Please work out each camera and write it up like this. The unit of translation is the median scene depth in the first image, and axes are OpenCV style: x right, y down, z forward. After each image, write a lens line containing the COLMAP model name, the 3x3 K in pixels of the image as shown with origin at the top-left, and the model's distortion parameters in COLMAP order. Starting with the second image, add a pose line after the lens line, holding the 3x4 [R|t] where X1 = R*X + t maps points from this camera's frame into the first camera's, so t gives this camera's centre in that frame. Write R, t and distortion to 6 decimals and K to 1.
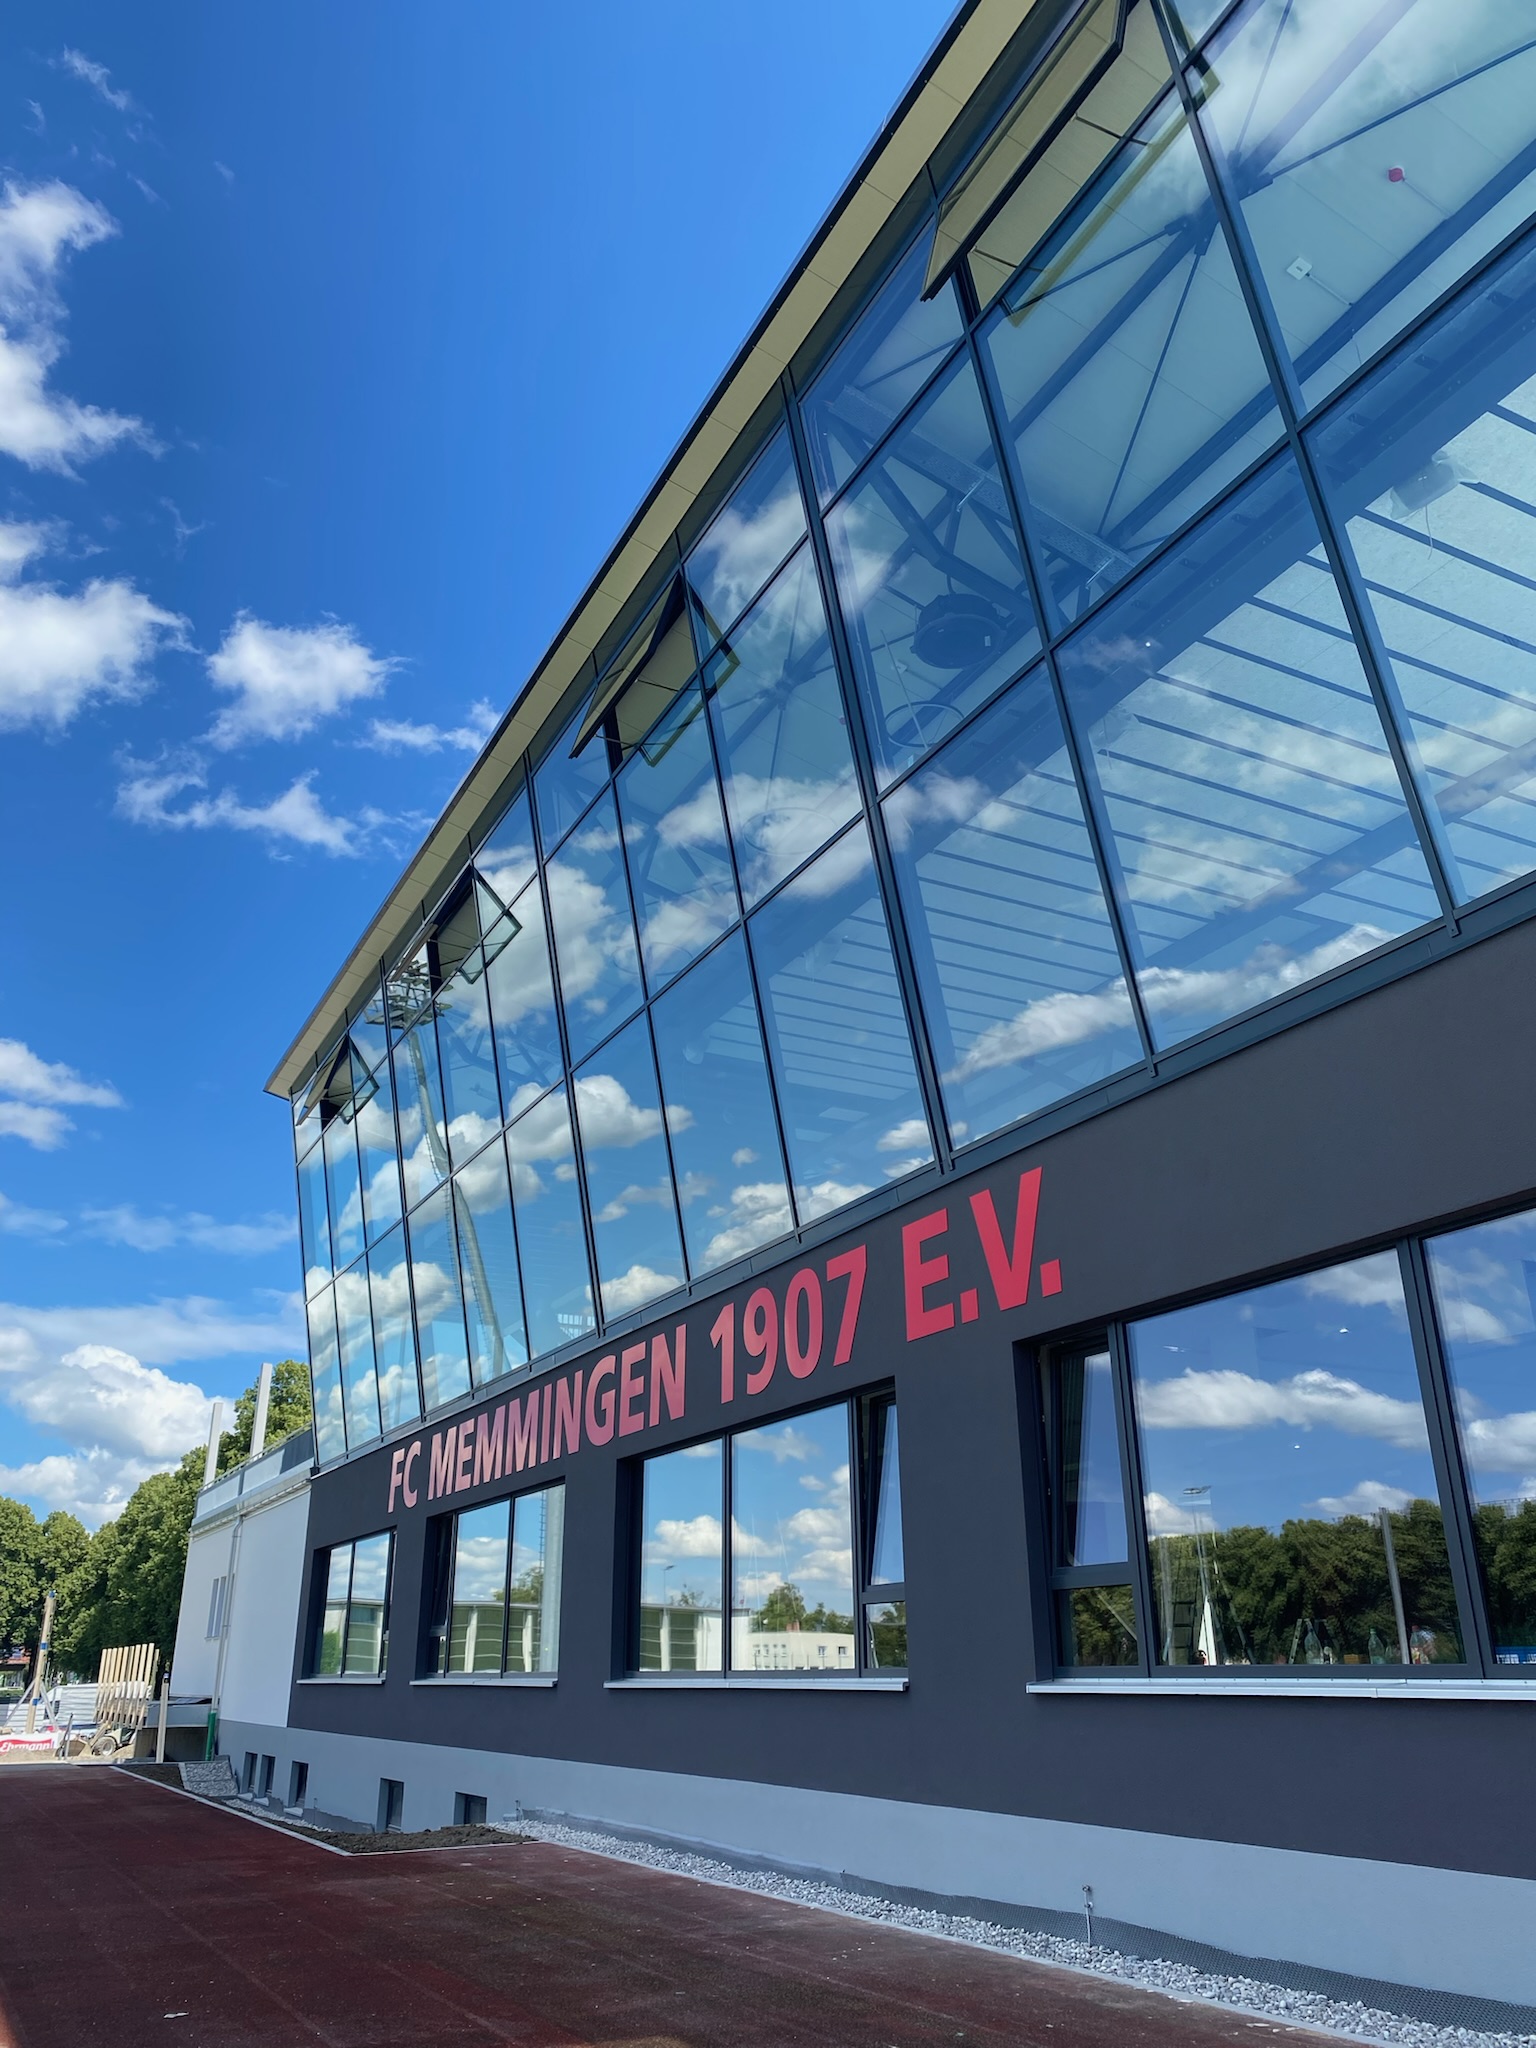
lens RADIAL K [[1551.5, 0, 768.0], [0, 1551.5, 1024.0], [0, 0, 1]] dist [0.044627, -0.064319]
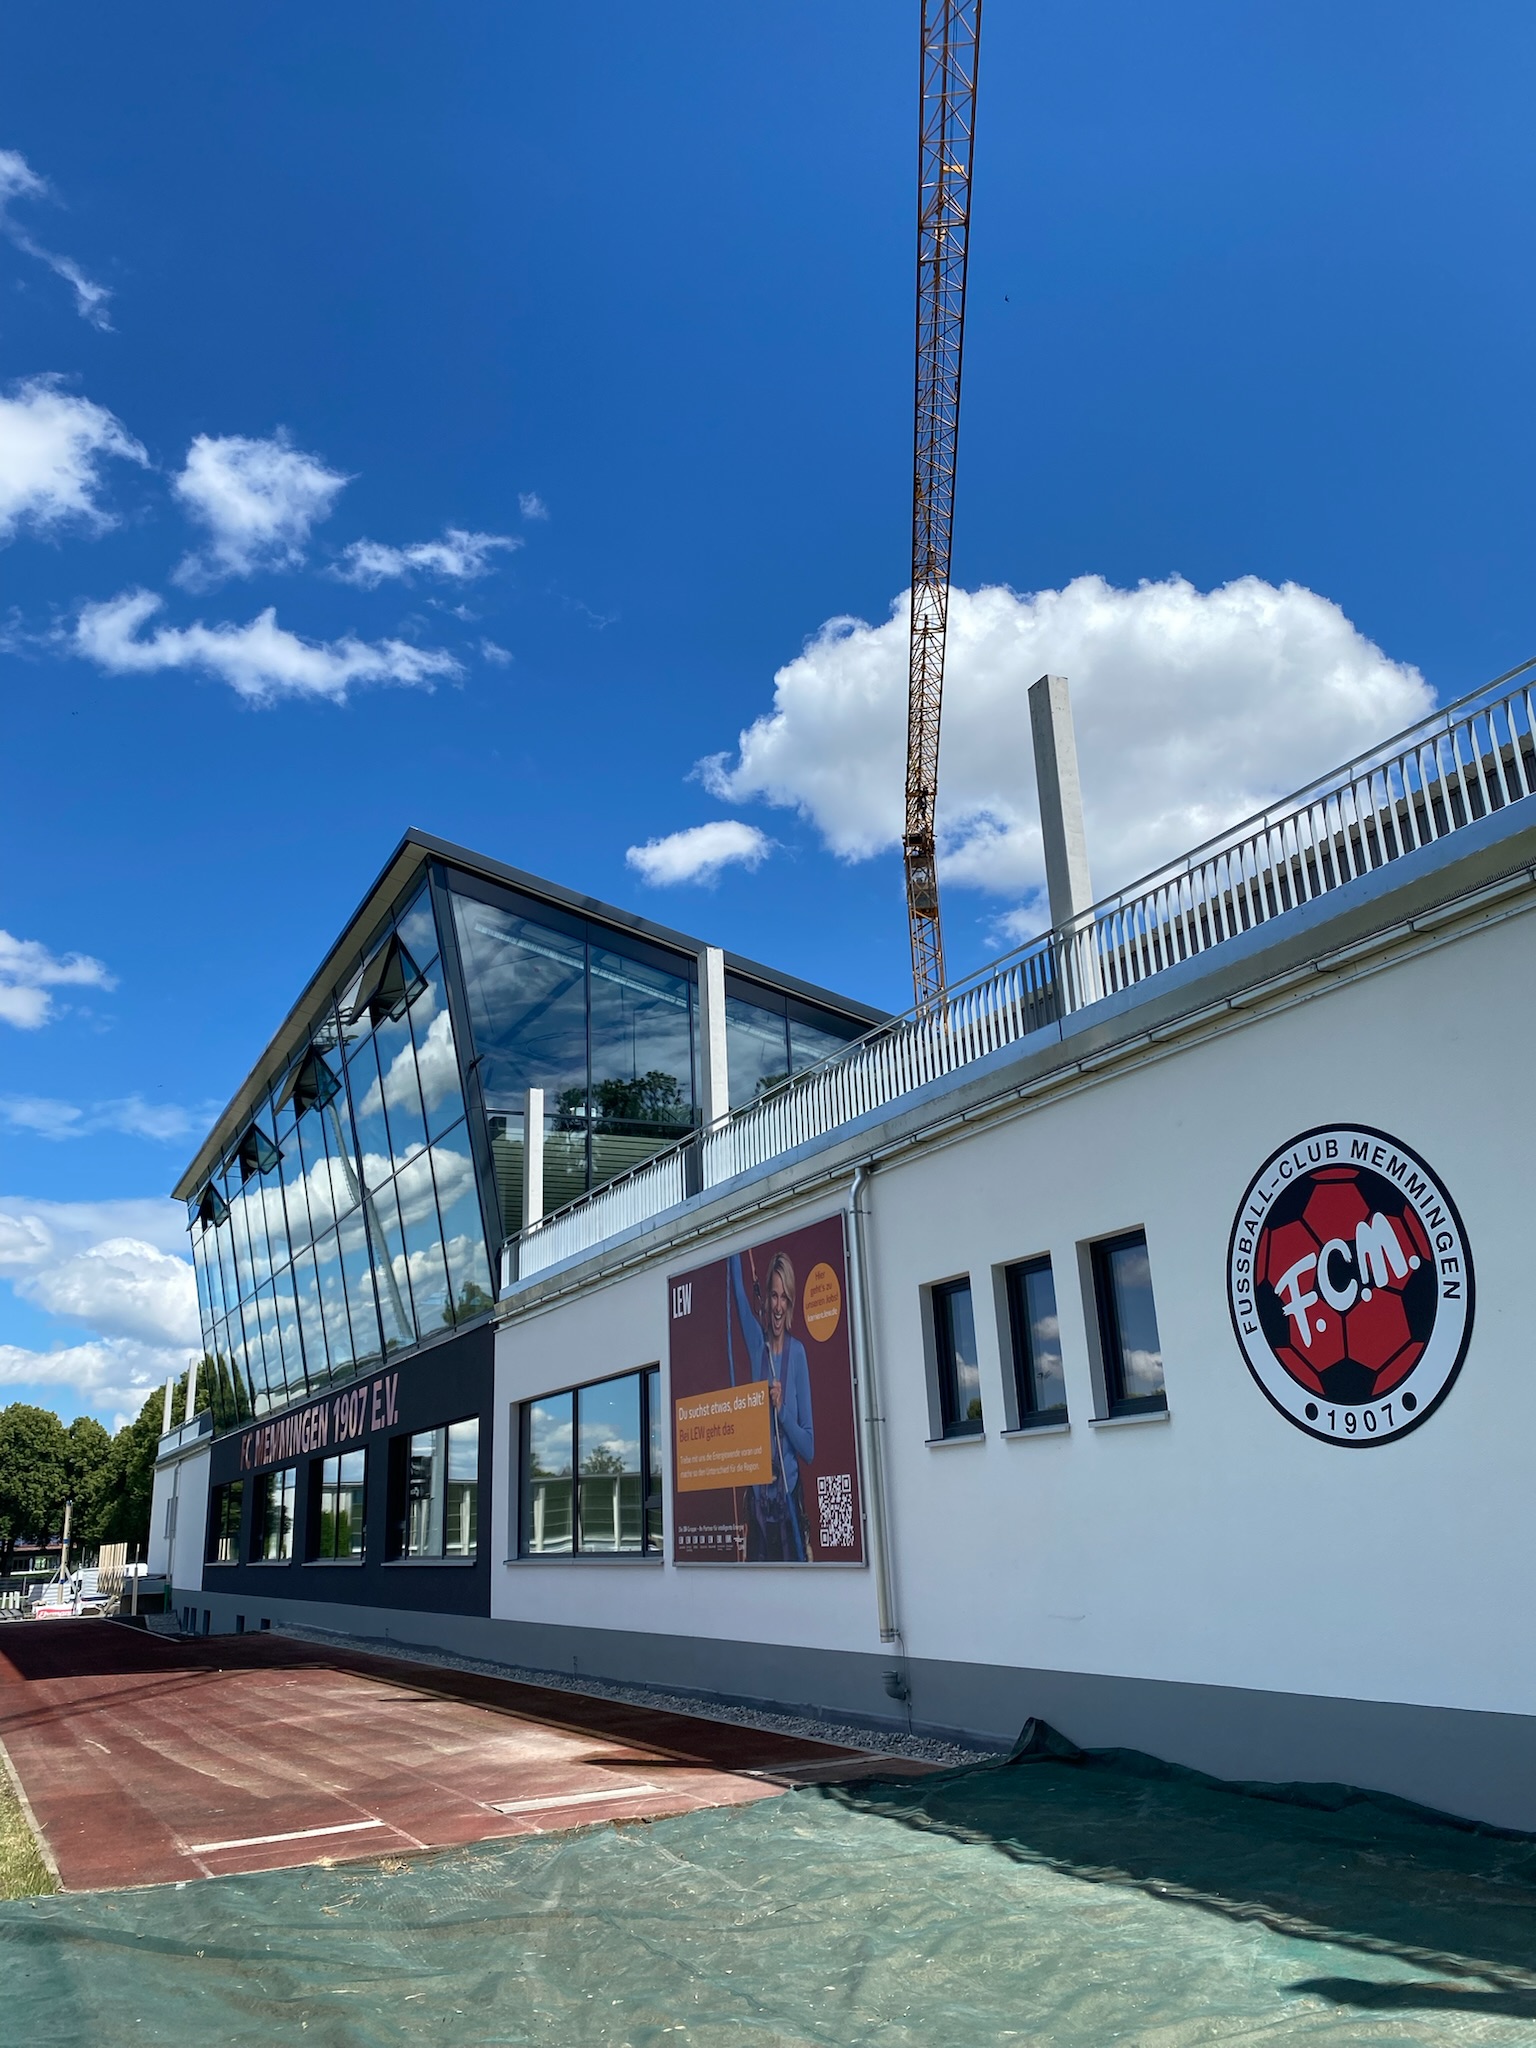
lens RADIAL K [[1534.6, 0, 768.0], [0, 1534.6, 1024.0], [0, 0, 1]] dist [0.000790, -0.000070]
pose [[0.999229, -0.038810, 0.005853, 0.227939], [0.038240, 0.996256, 0.077530, -0.190251], [-0.008840, -0.077247, 0.996973, -0.438312]]
